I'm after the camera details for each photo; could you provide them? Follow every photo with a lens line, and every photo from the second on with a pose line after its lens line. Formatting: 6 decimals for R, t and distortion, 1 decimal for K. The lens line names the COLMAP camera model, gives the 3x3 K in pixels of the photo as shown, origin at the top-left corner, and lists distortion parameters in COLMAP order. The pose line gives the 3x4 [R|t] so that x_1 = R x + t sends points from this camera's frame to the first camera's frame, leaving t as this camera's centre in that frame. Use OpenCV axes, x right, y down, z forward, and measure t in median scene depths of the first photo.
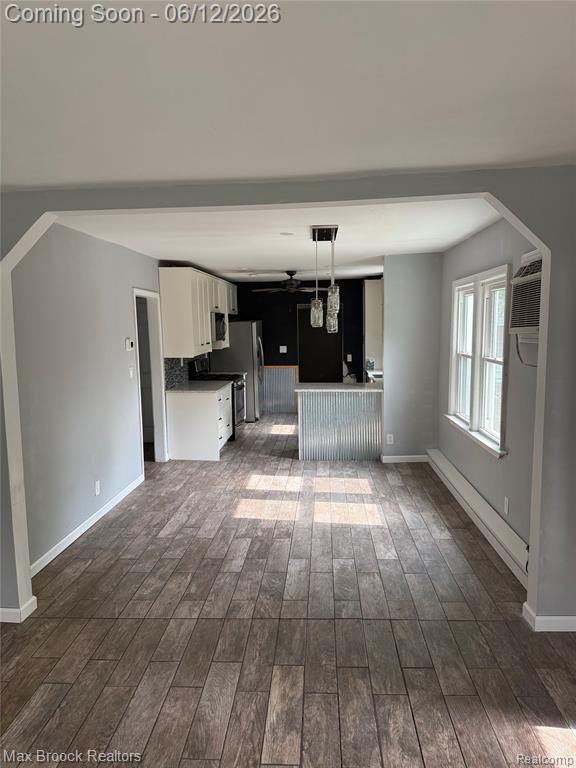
lens RADIAL K [[536.1, 0, 288.0], [0, 536.1, 384.0], [0, 0, 1]] dist [0.063324, -0.086544]
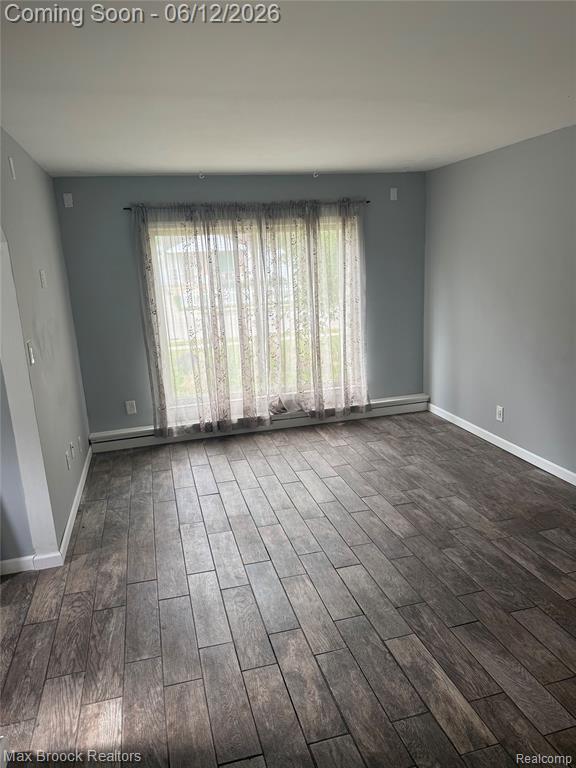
lens RADIAL K [[536.1, 0, 288.0], [0, 536.1, 384.0], [0, 0, 1]] dist [0.063324, -0.086544]
pose [[-0.945190, 0.138336, -0.295767, 0.428956], [0.033827, 0.942430, 0.332689, -0.175100], [0.324763, 0.304450, -0.895455, 1.618637]]
